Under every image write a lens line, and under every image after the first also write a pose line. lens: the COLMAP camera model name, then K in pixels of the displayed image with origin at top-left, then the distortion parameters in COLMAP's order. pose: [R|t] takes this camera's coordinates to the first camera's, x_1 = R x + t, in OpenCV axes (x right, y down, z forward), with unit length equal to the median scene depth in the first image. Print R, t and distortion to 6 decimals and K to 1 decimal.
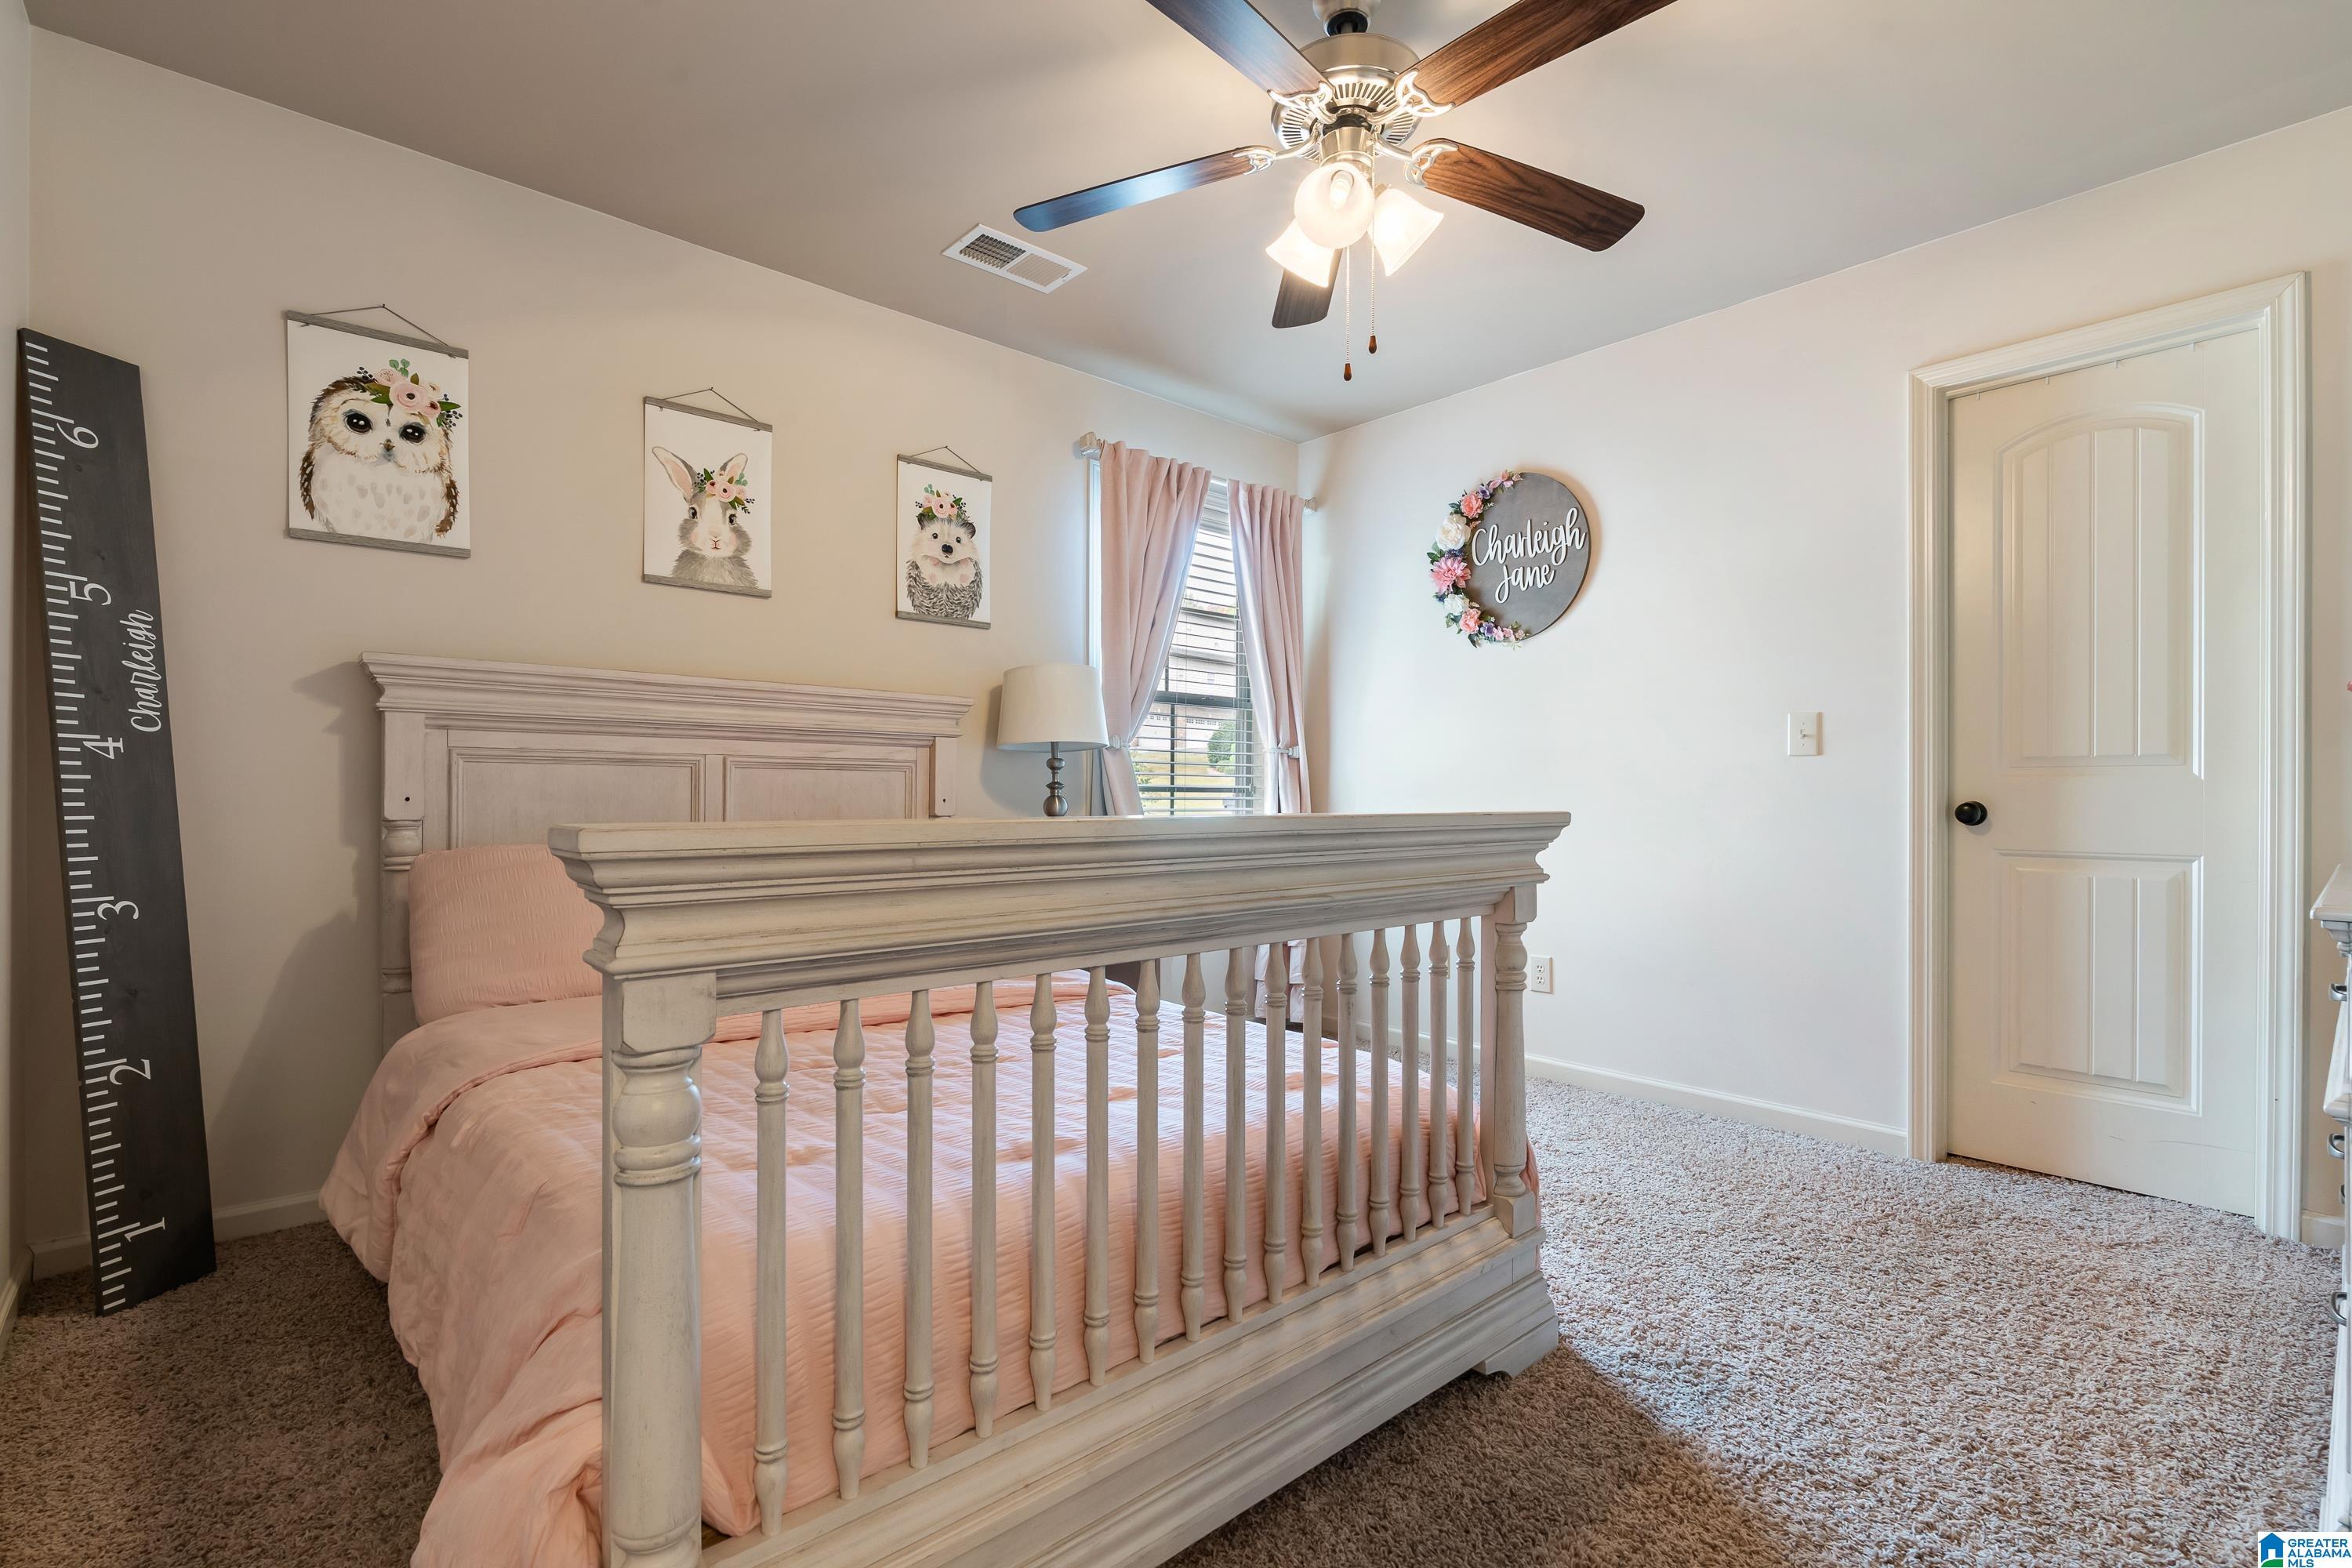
lens RADIAL K [[1087.6, 0, 1176.0], [0, 1087.6, 784.0], [0, 0, 1]] dist [-0.000982, -0.000013]
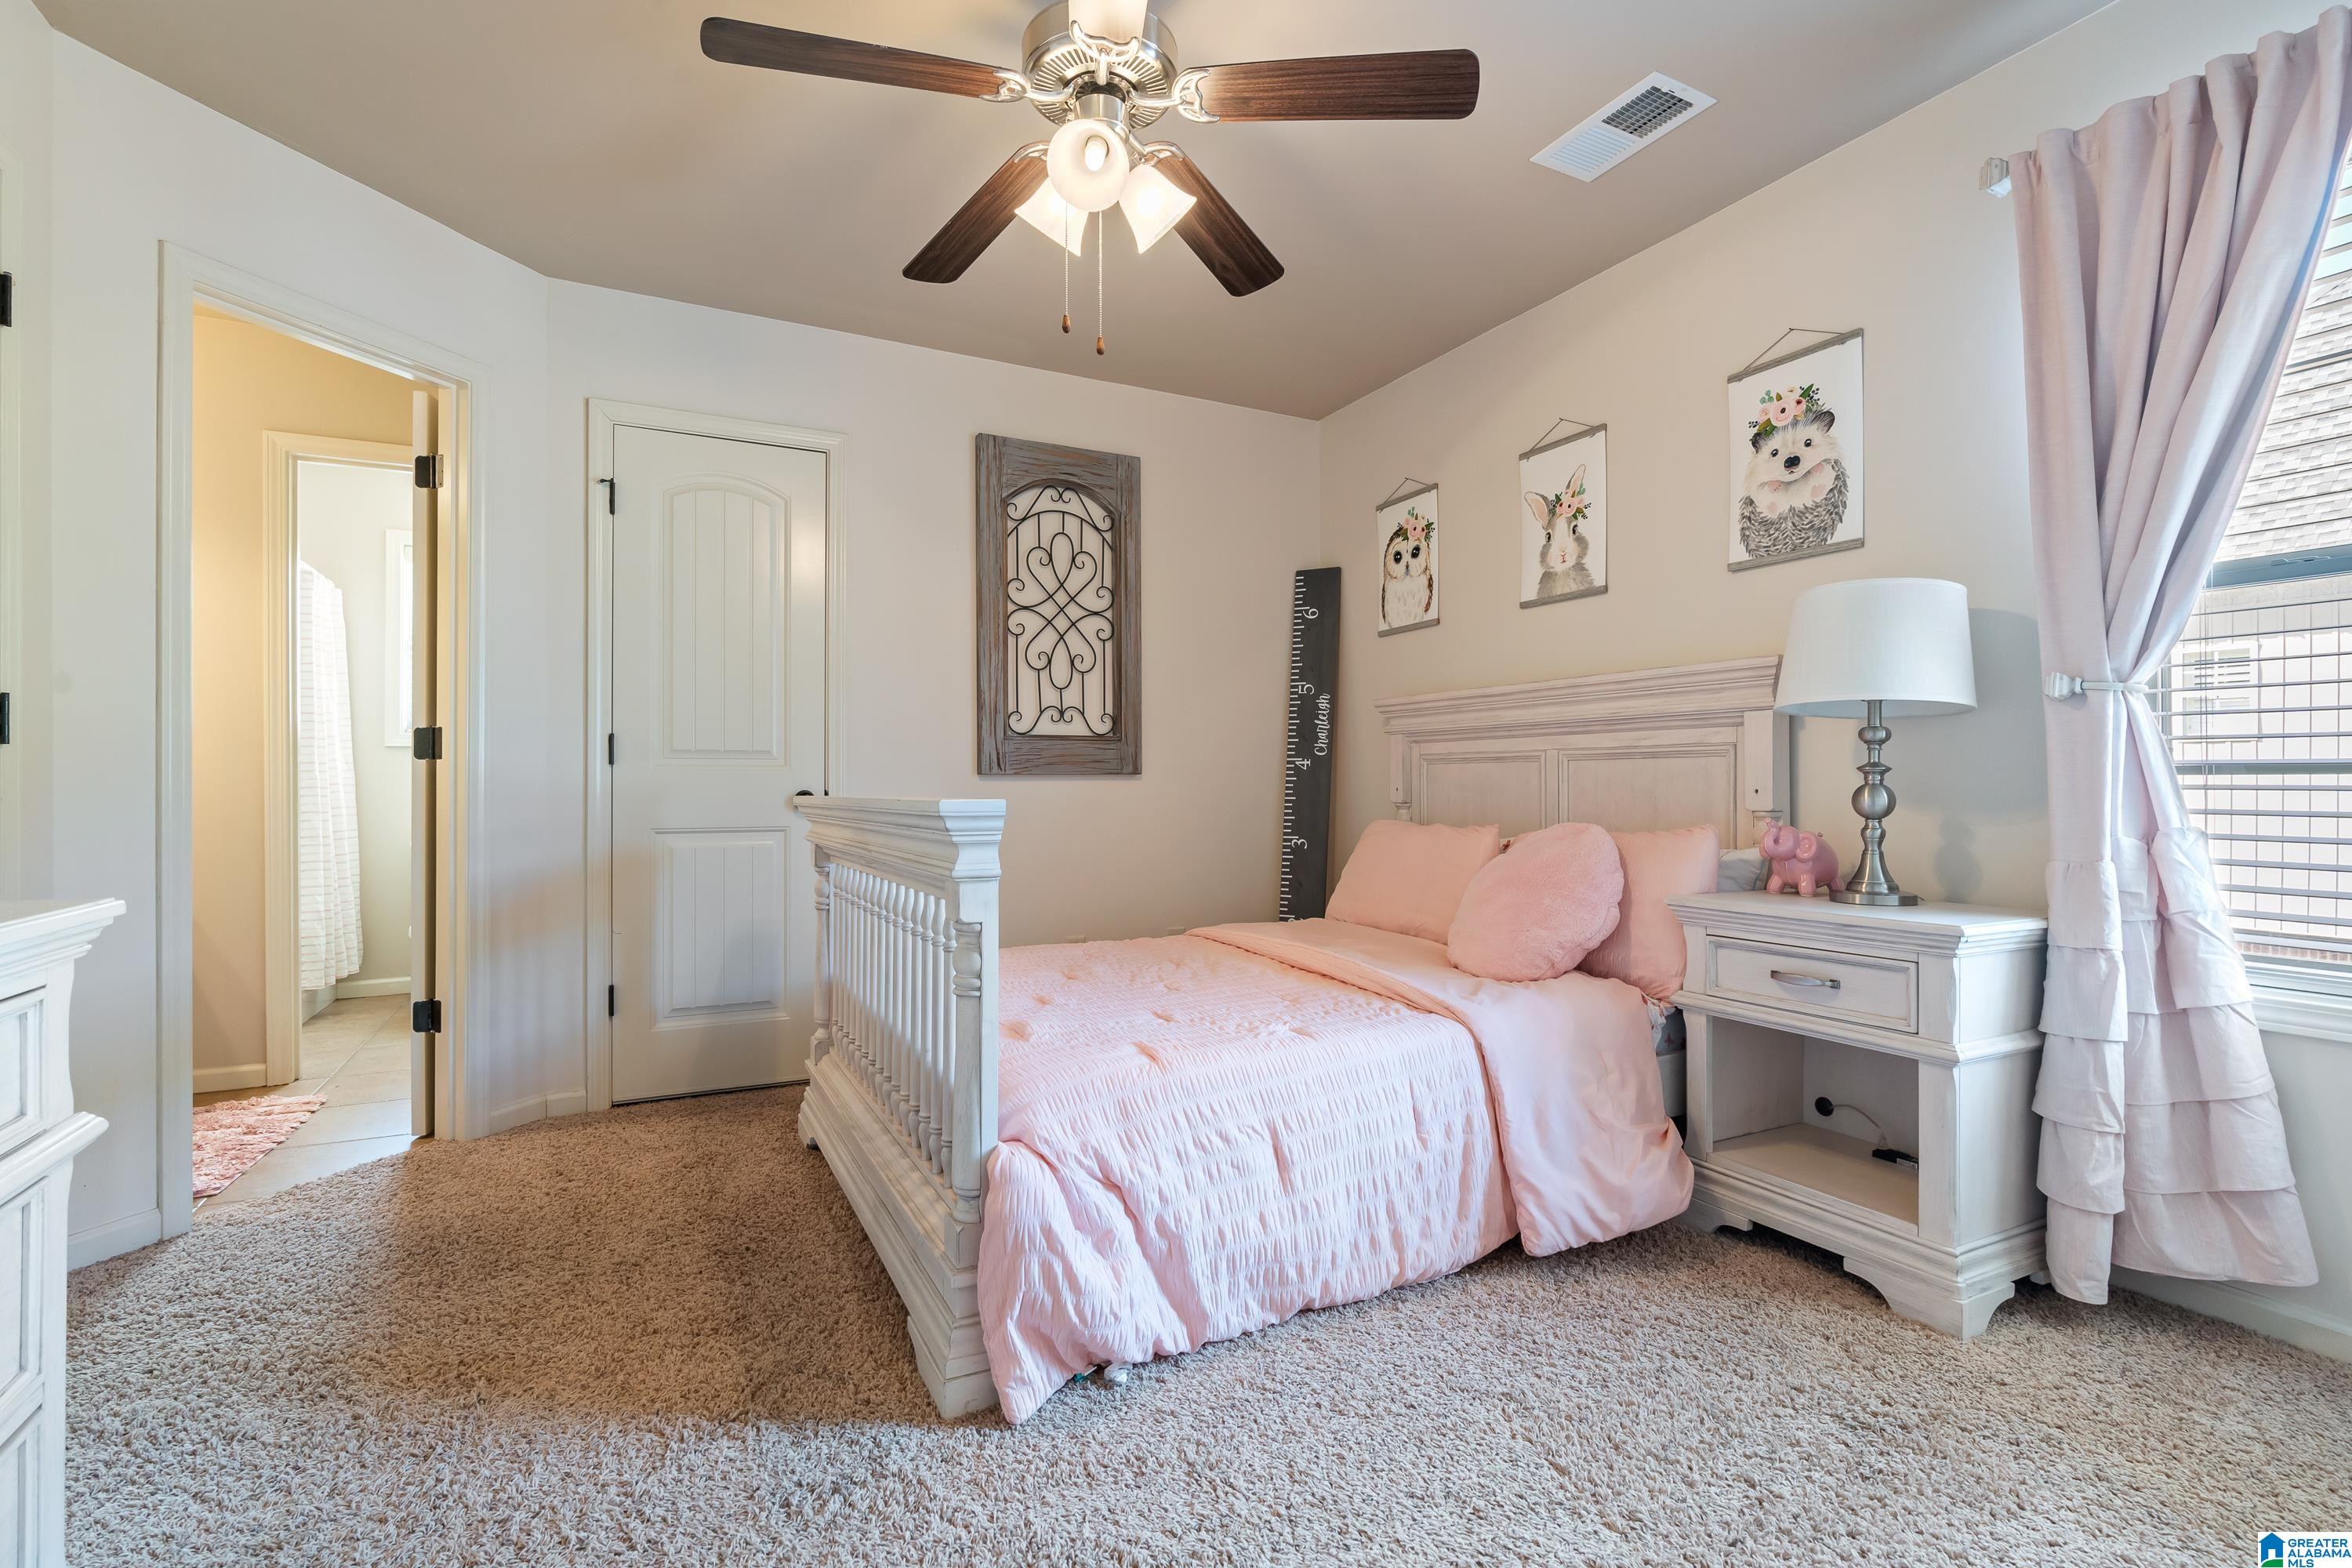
lens RADIAL K [[1087.6, 0, 1176.0], [0, 1087.6, 784.0], [0, 0, 1]] dist [-0.000982, -0.000013]
pose [[-0.256959, -0.014909, -0.966307, 0.731712], [0.000185, 0.999880, -0.015476, 0.024723], [0.966422, -0.004155, -0.256926, 0.896756]]
